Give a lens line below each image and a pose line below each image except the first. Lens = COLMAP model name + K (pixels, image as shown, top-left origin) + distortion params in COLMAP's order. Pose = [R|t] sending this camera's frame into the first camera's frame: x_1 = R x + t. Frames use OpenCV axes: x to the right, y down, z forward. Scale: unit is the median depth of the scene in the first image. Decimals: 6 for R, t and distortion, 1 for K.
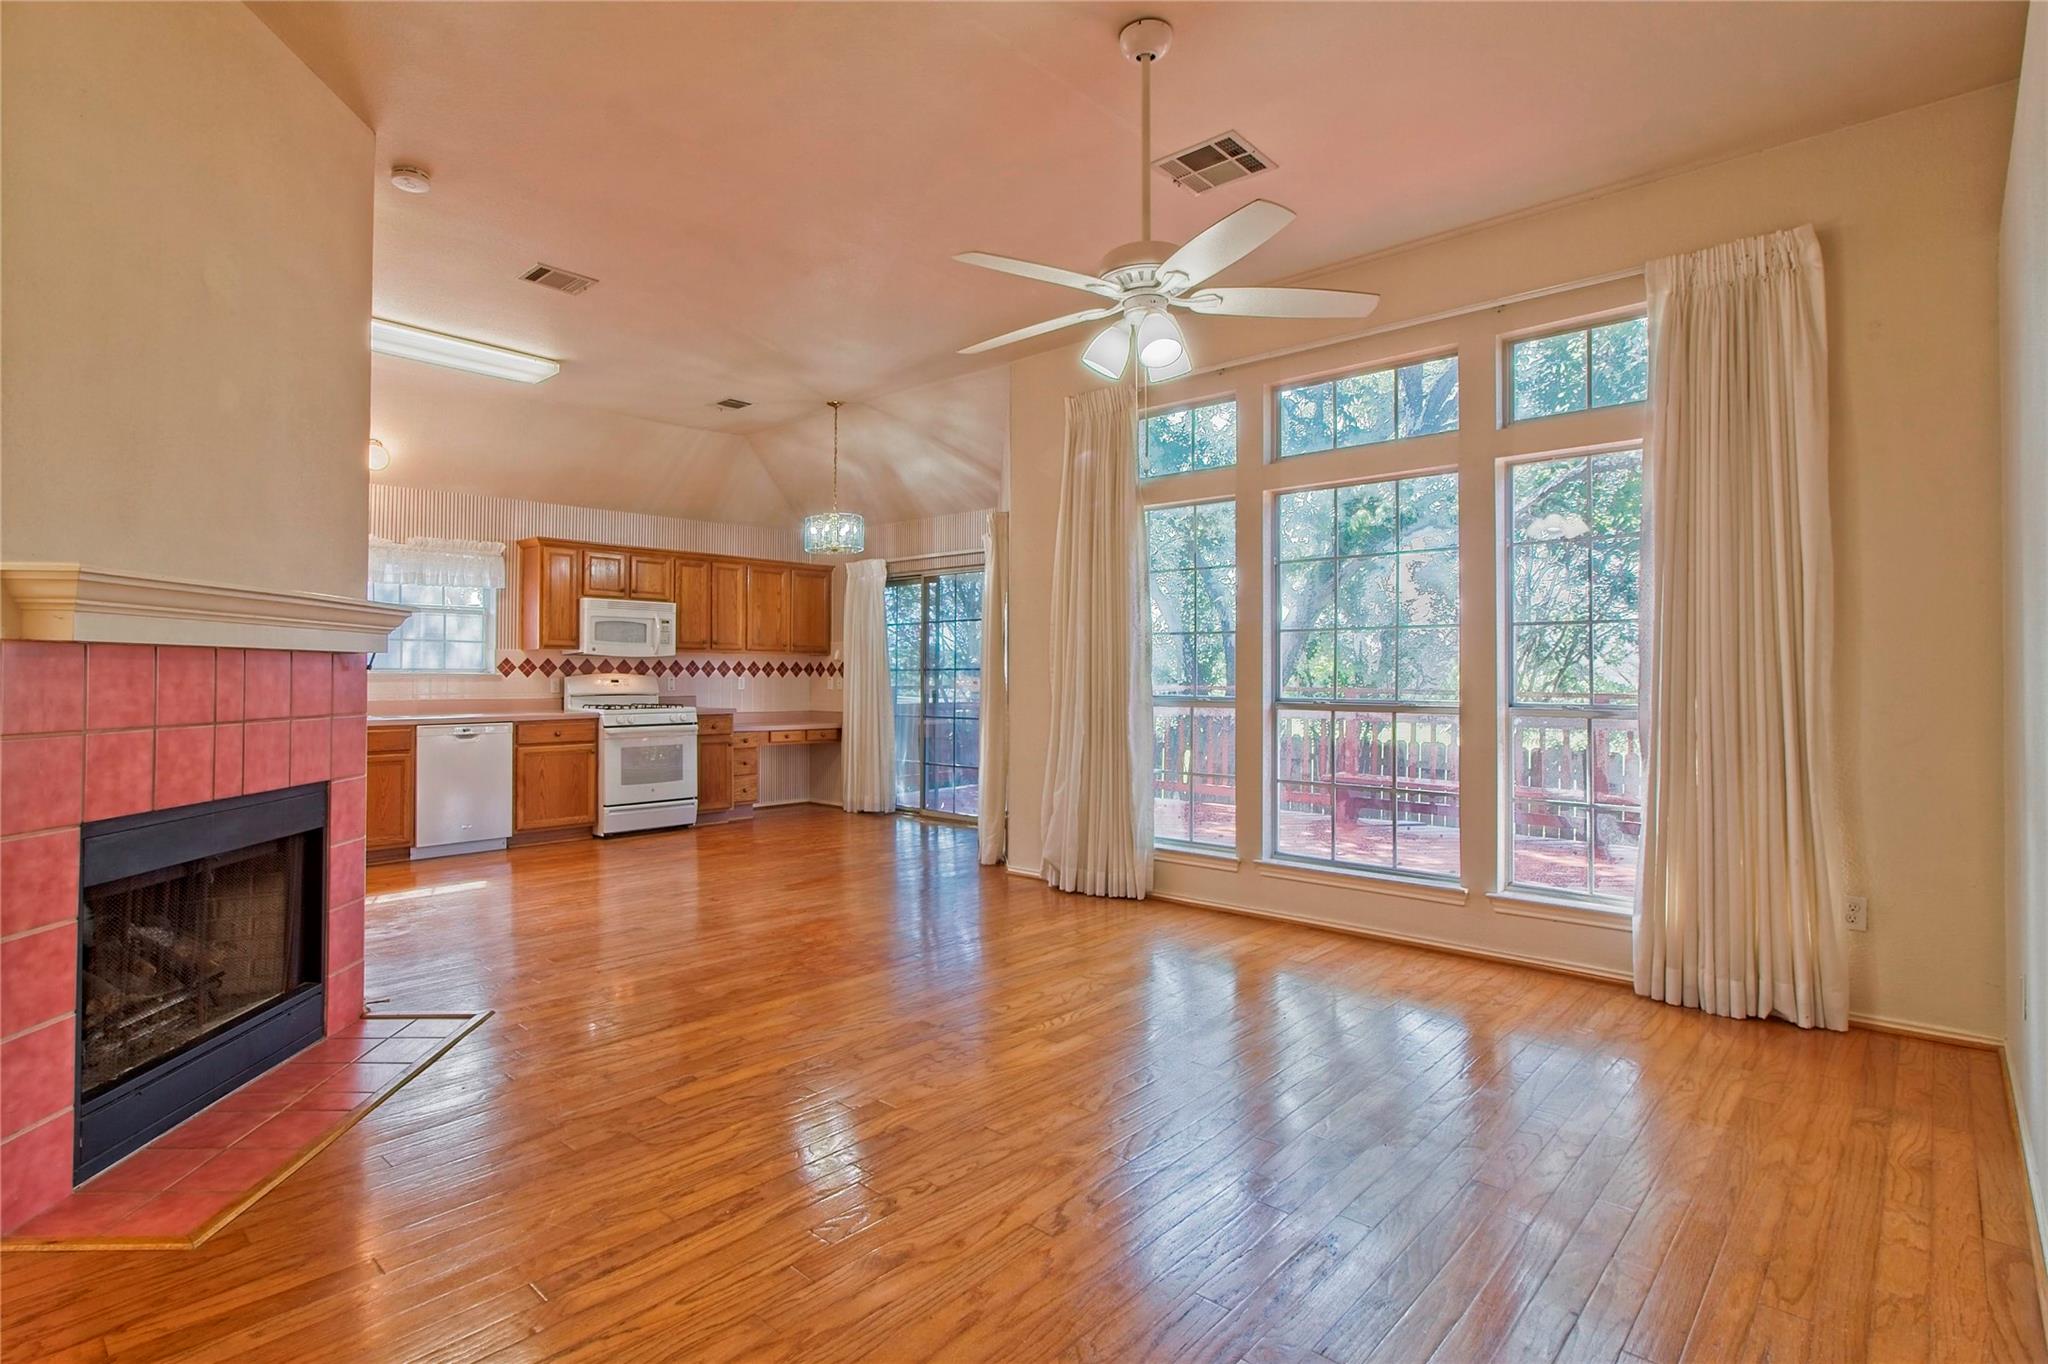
lens RADIAL K [[1011.3, 0, 939.9], [0, 1011.3, 658.8], [0, 0, 1]] dist [-0.009846, 0.000837]
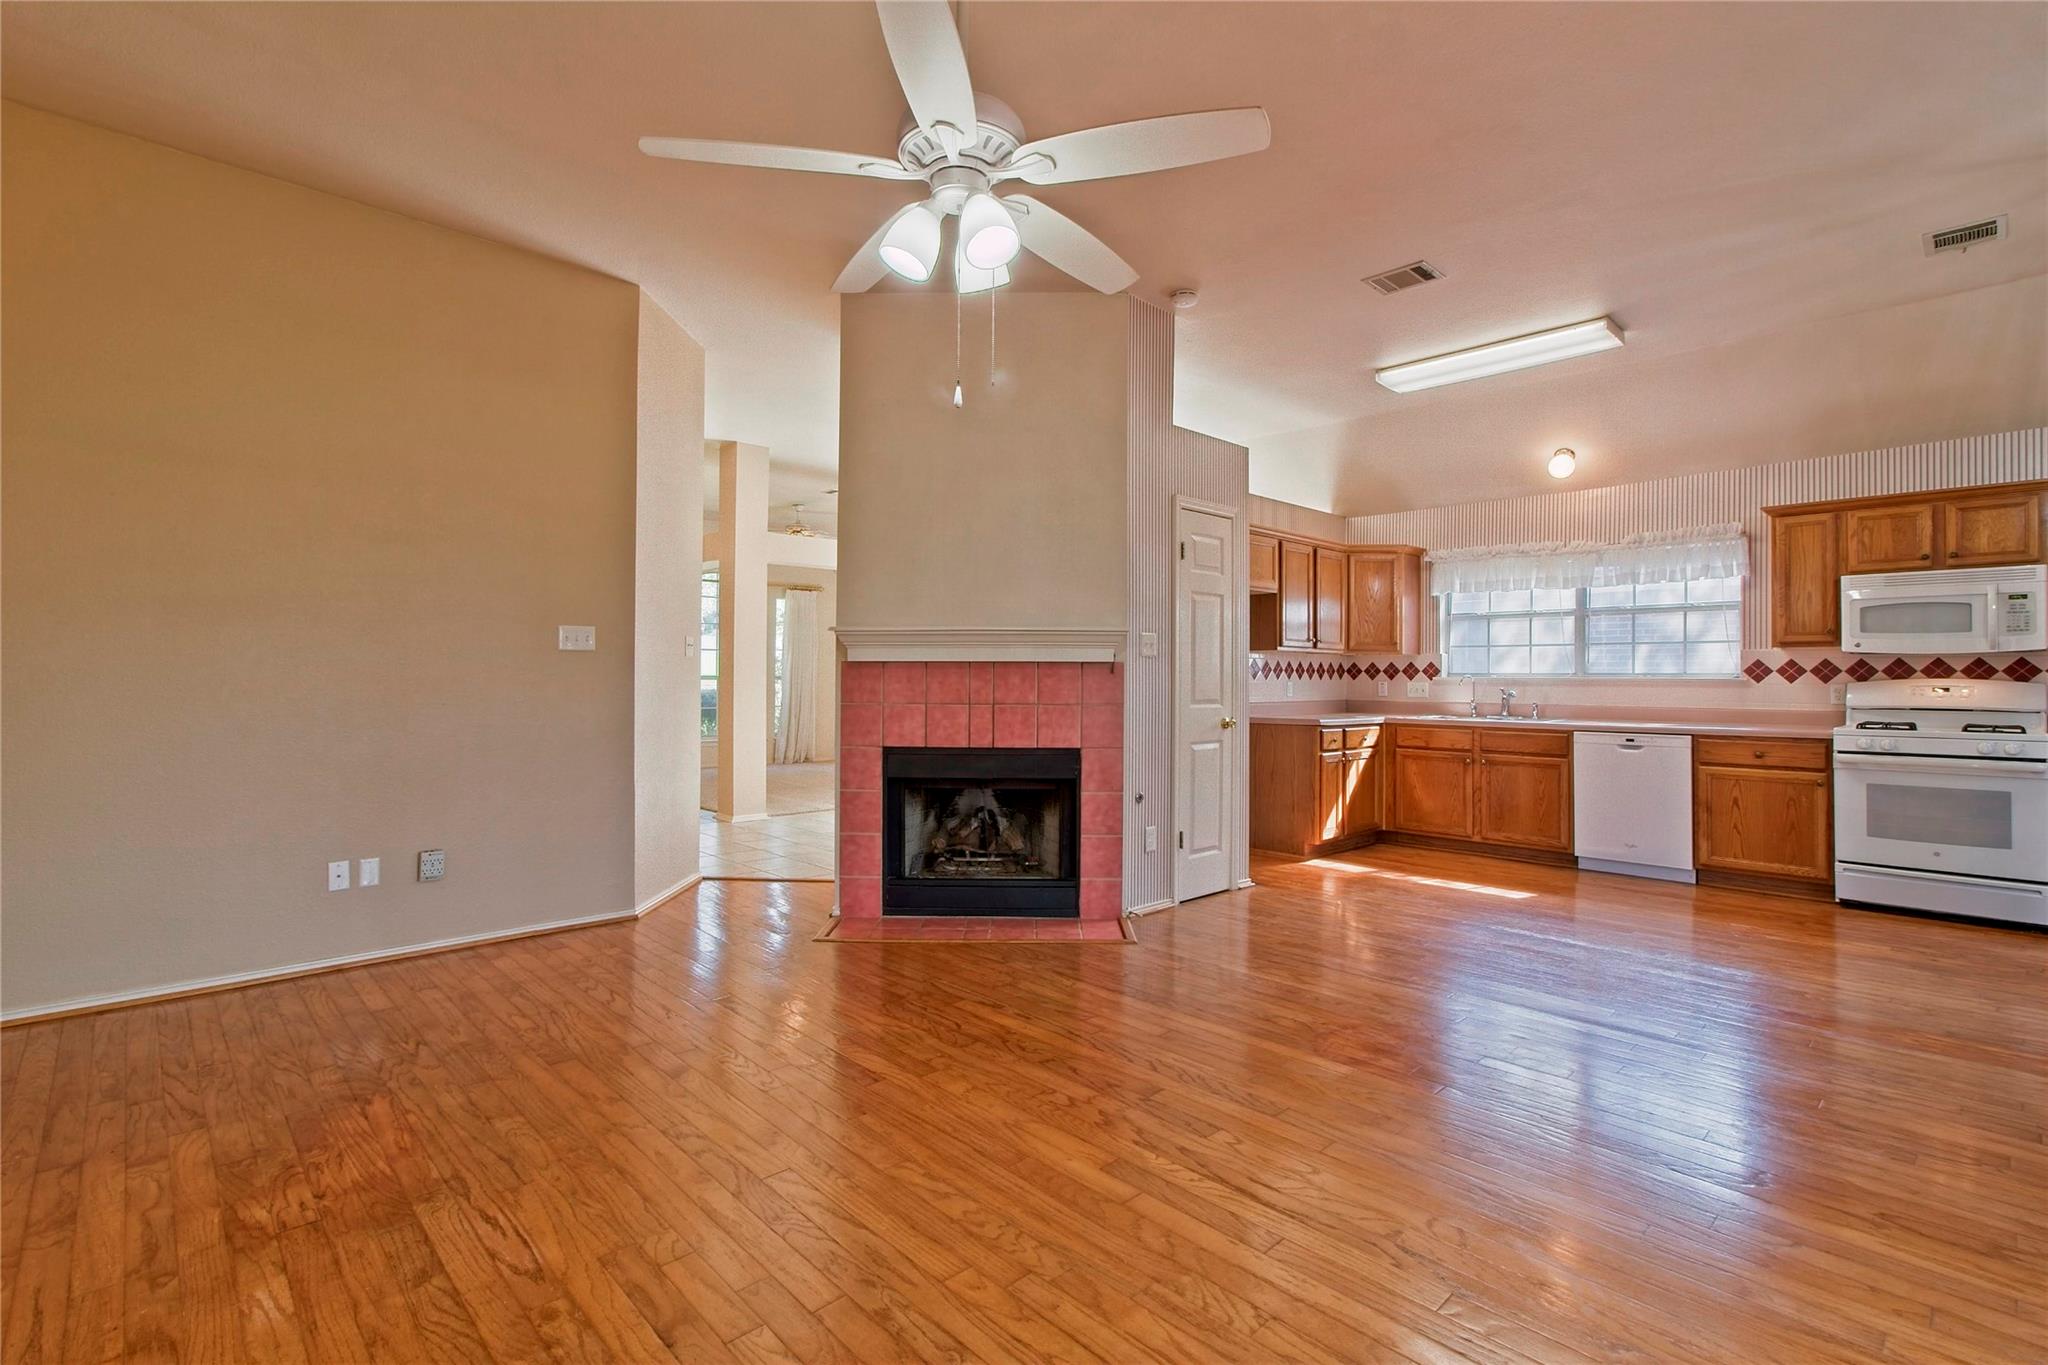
lens RADIAL K [[944.6, 0, 1017.7], [0, 944.6, 667.4], [0, 0, 1]] dist [-0.008887, 0.005974]
pose [[-0.029824, -0.012017, -0.999483, 0.356366], [0.012540, 0.999845, -0.012395, 0.007409], [0.999476, -0.012903, -0.029669, 0.418736]]
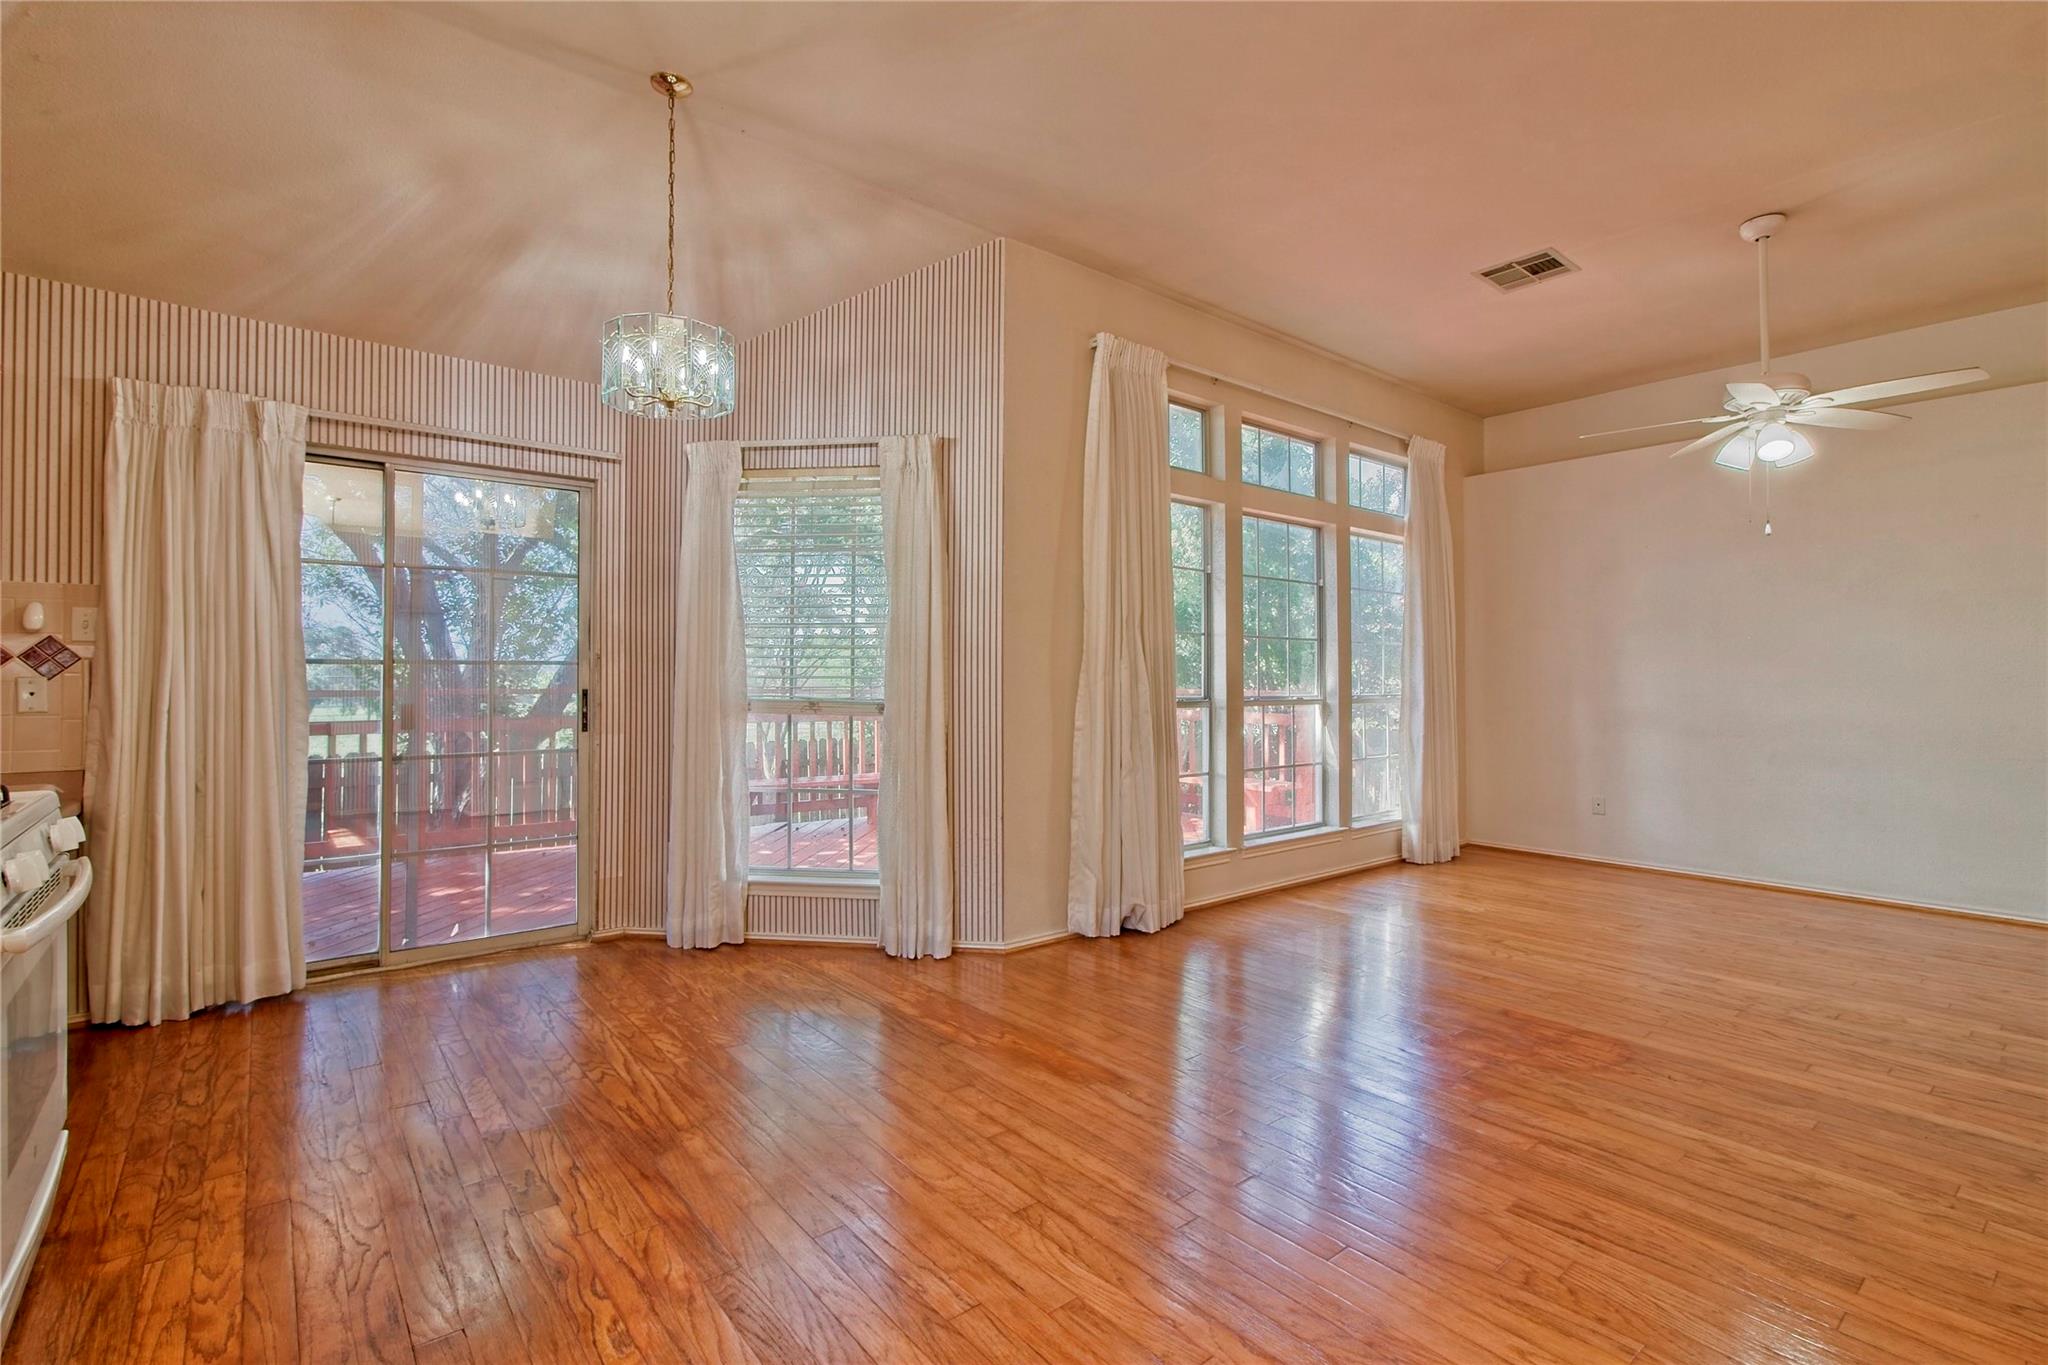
lens RADIAL K [[944.6, 0, 1019.7], [0, 944.6, 662.2], [0, 0, 1]] dist [-0.008887, 0.005974]
pose [[0.107925, 0.014965, 0.994046, -0.485386], [-0.020079, 0.999716, -0.012870, 0.012110], [-0.993956, -0.018570, 0.108195, 0.750847]]
